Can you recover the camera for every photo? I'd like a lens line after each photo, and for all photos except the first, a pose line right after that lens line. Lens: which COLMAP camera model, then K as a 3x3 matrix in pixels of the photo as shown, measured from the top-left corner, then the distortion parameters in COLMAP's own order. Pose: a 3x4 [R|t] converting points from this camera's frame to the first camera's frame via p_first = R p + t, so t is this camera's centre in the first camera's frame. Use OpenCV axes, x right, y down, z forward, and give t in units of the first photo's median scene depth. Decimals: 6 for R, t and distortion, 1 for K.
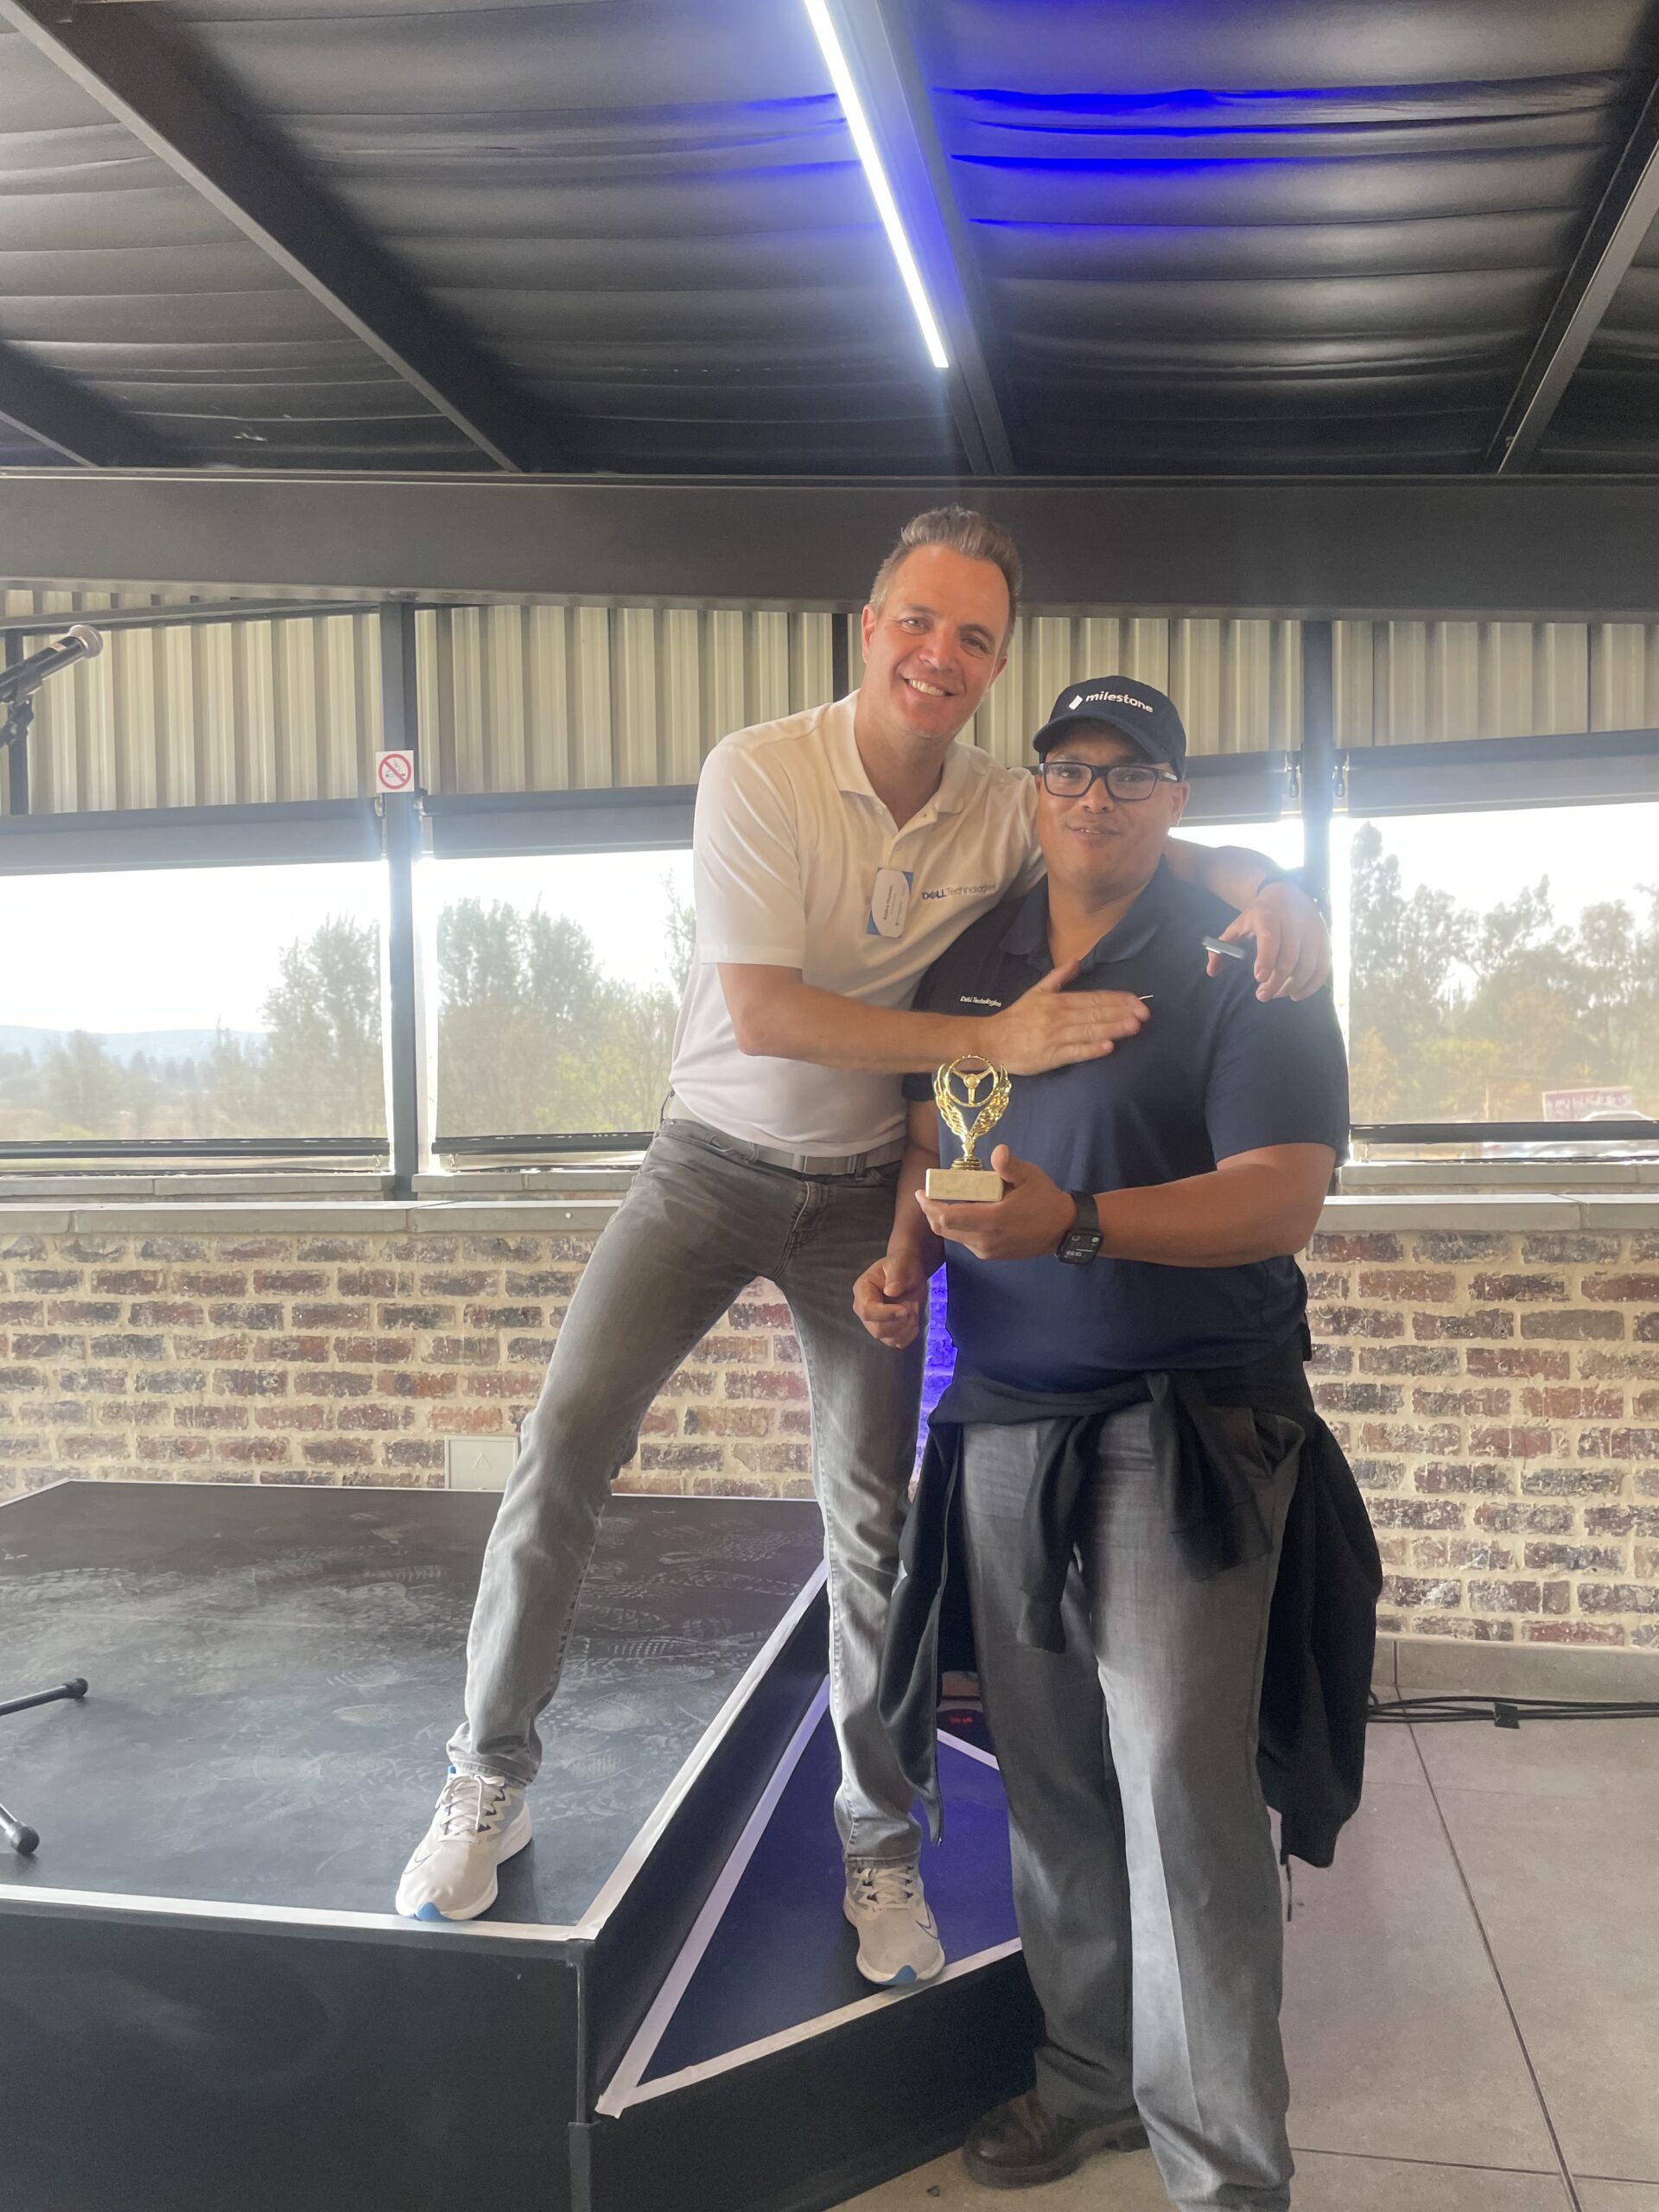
lens RADIAL K [[1664.3, 0, 851.9], [0, 1664.3, 1146.1], [0, 0, 1]] dist [0.093974, -0.120639]
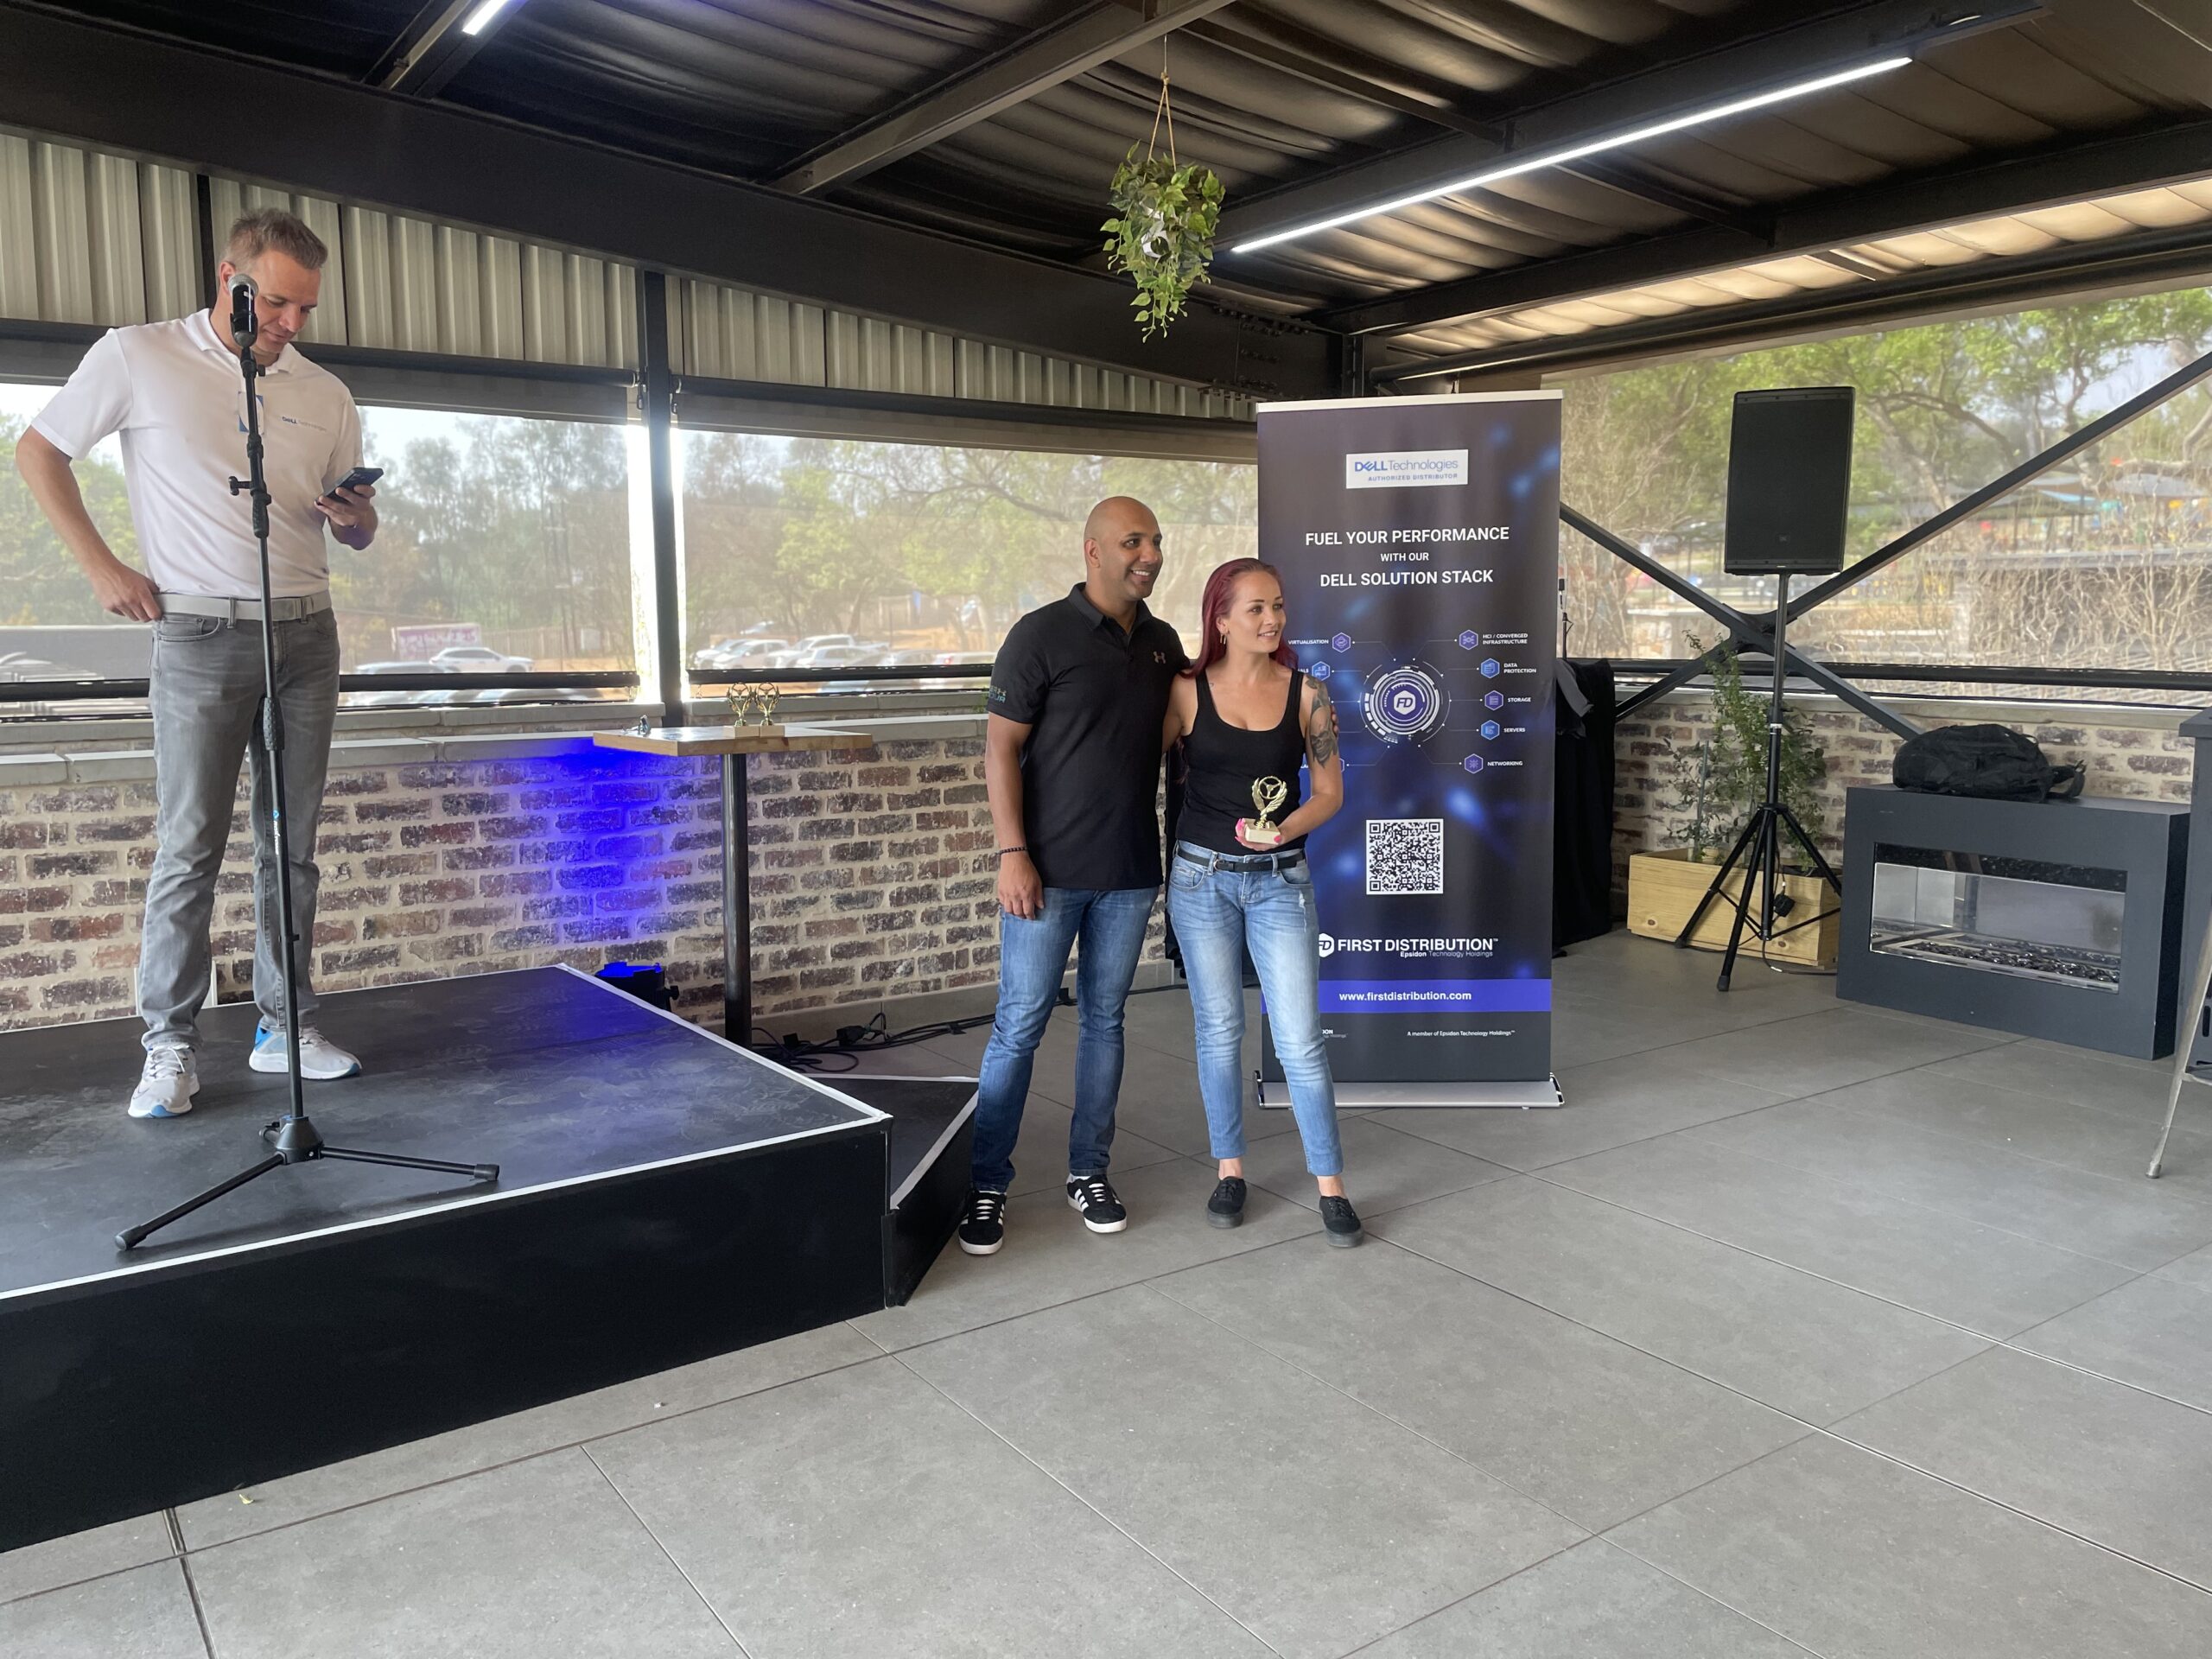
lens RADIAL K [[1664.3, 0, 1107.4], [0, 1664.3, 821.0], [0, 0, 1]] dist [0.093974, -0.120639]
pose [[0.690082, -0.074688, 0.719867, -0.580965], [0.014813, 0.995910, 0.089128, -0.009936], [-0.723579, -0.050842, 0.688366, -0.196996]]
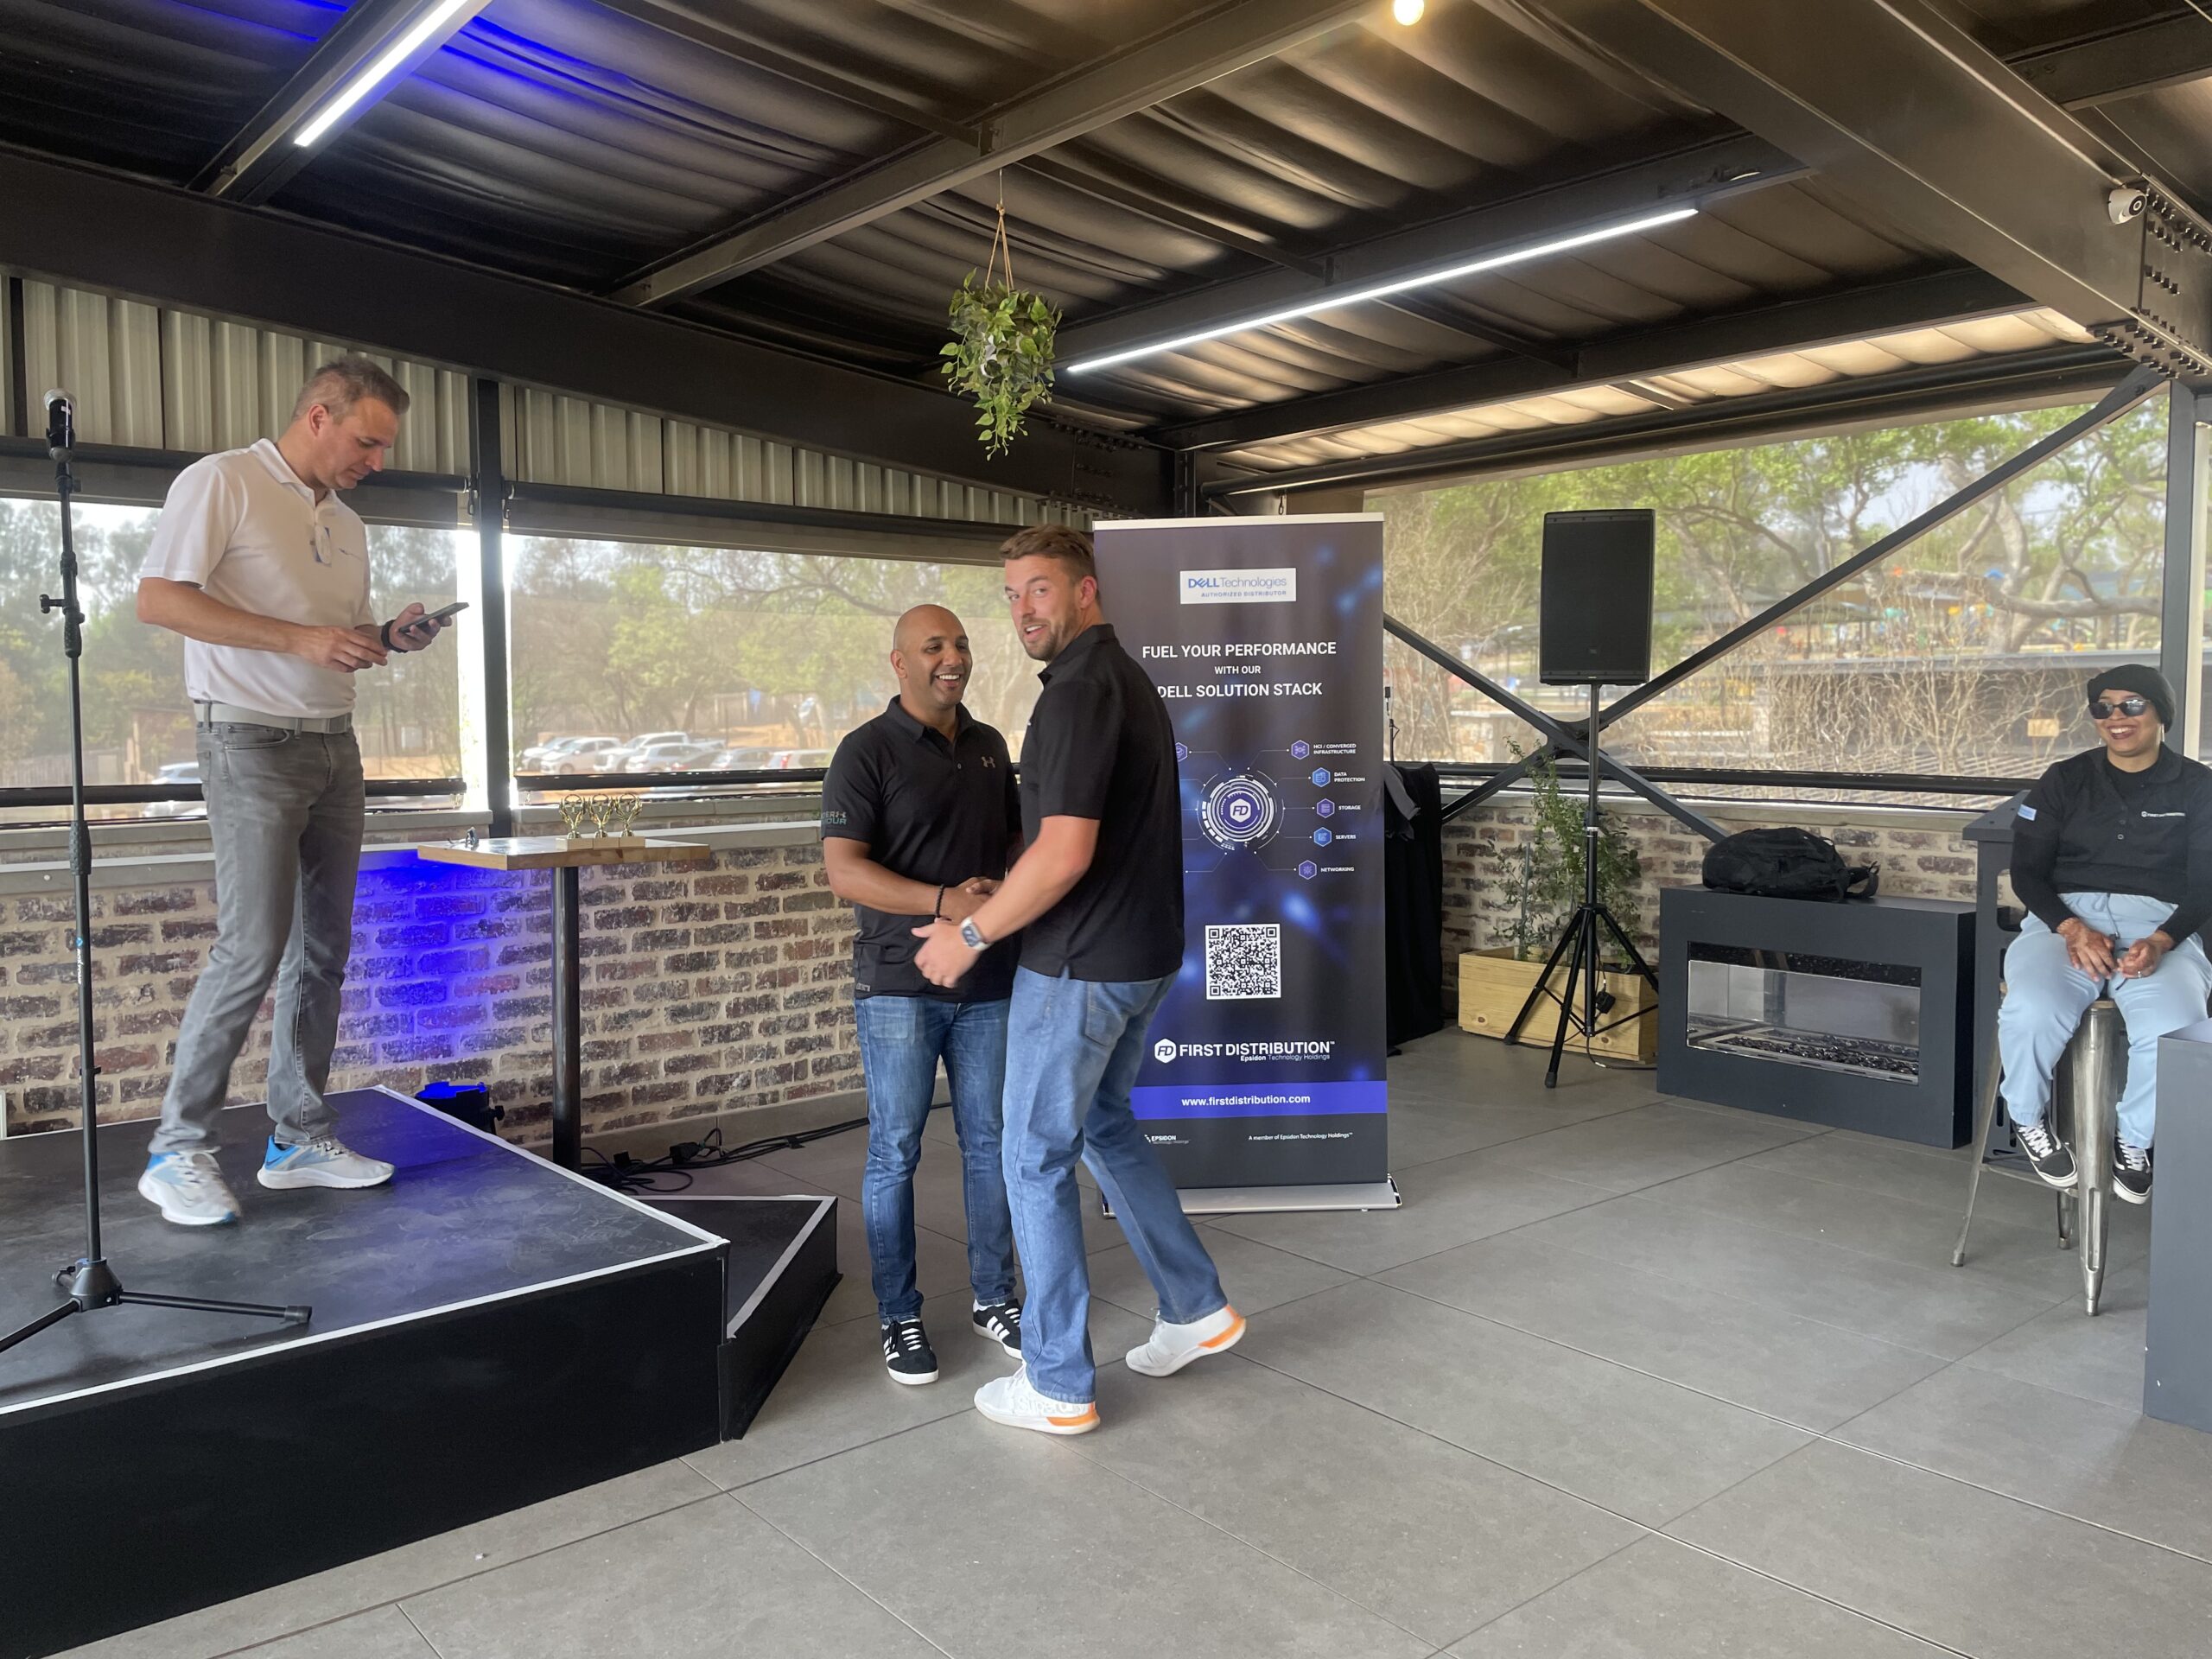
lens RADIAL K [[1664.3, 0, 1089.1], [0, 1664.3, 811.6], [0, 0, 1]] dist [0.093974, -0.120639]
pose [[0.626056, -0.032123, 0.779116, -0.586631], [0.017259, 0.999477, 0.027340, -0.018860], [-0.779587, -0.003669, 0.626283, -0.200900]]
